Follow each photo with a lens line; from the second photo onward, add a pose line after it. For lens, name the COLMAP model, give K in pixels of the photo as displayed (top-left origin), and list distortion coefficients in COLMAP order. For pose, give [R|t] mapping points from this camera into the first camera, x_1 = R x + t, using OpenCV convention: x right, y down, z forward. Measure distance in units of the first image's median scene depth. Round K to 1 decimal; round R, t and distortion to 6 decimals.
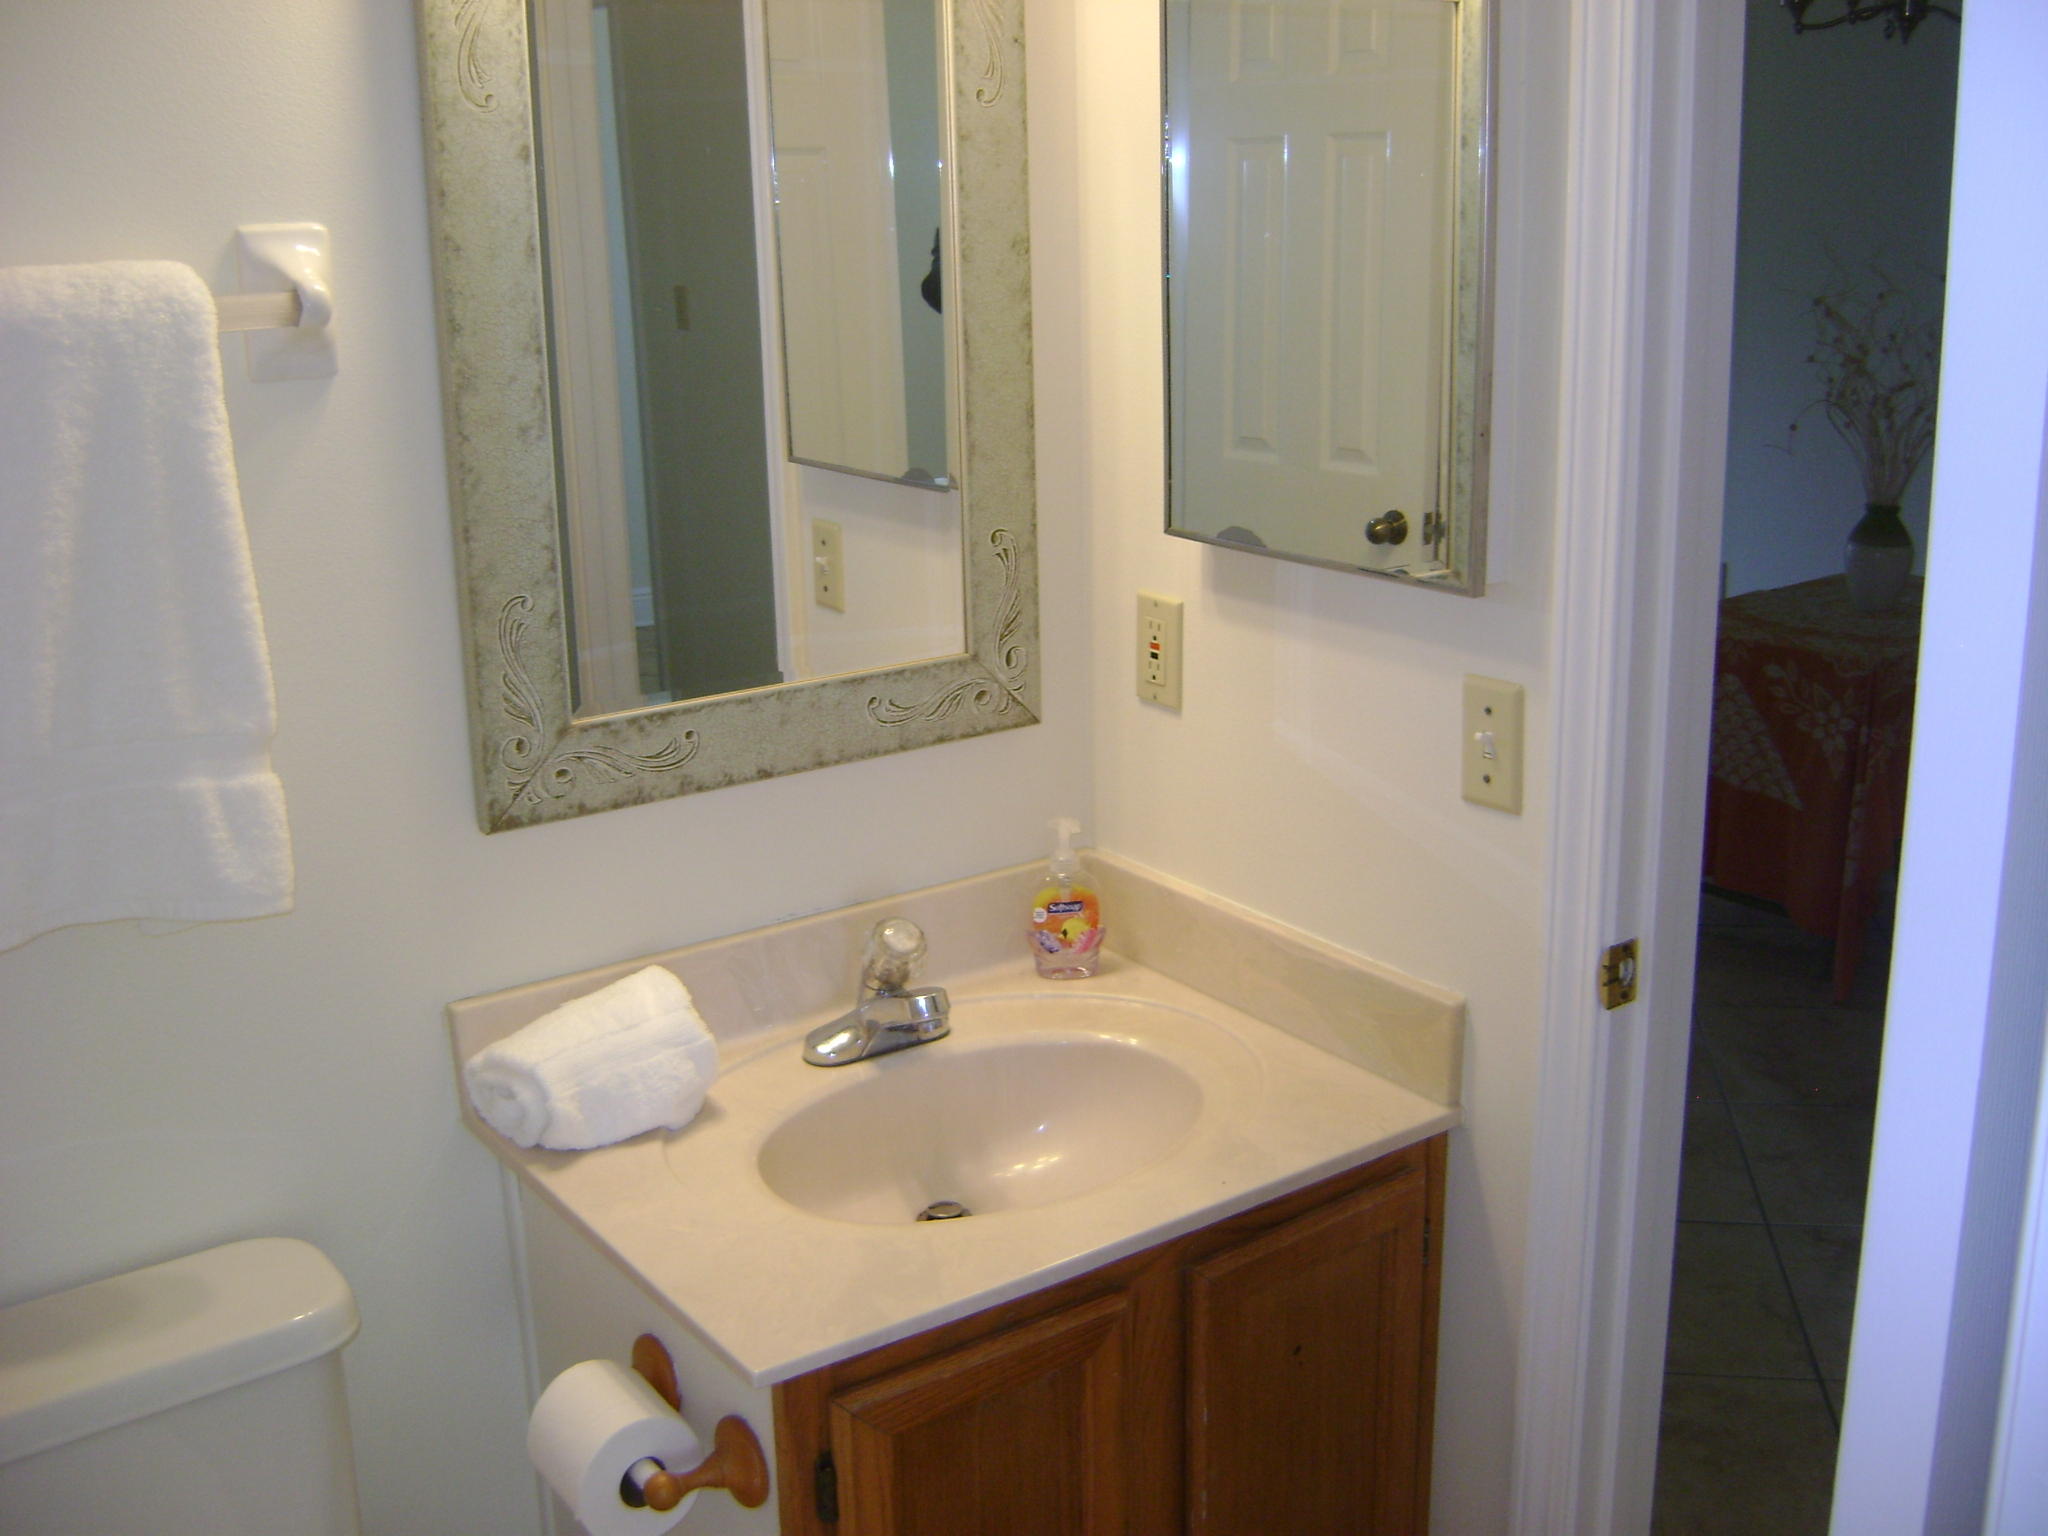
lens RADIAL K [[2138.5, 0, 1032.1], [0, 2138.5, 705.3], [0, 0, 1]] dist [-0.122411, 0.020470]
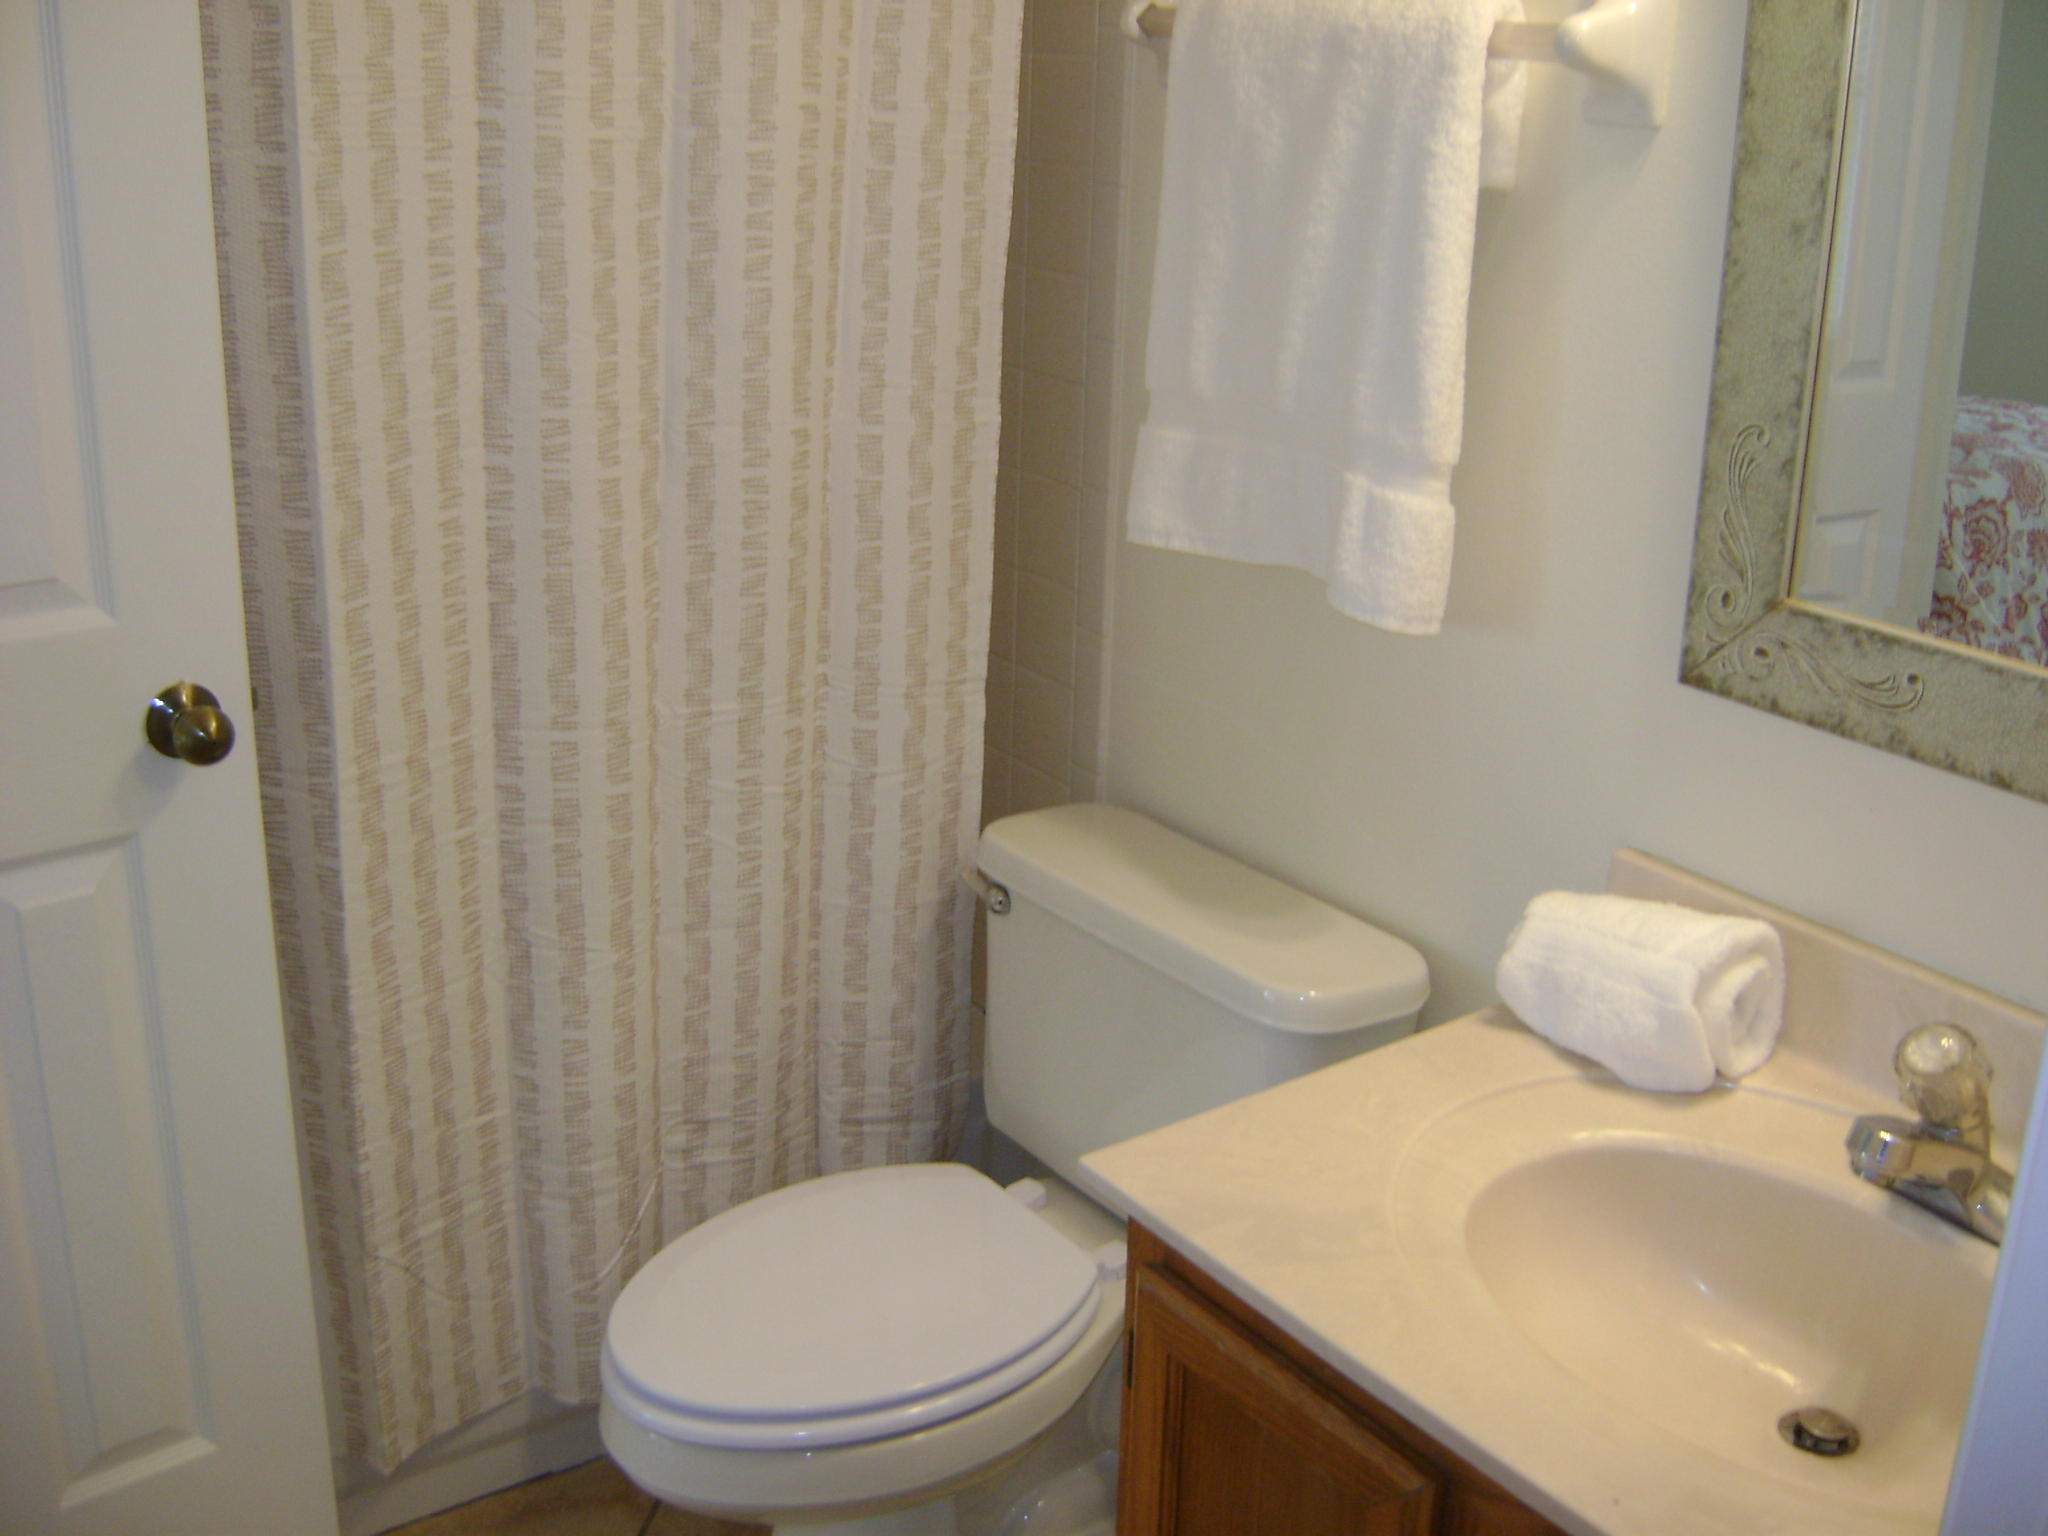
lens RADIAL K [[2138.5, 0, 1032.1], [0, 2138.5, 705.3], [0, 0, 1]] dist [-0.122411, 0.020470]
pose [[0.000962, 0.334229, -0.942491, 0.562660], [-0.264029, 0.909132, 0.322130, -0.139745], [0.964514, 0.248536, 0.089121, 0.665576]]
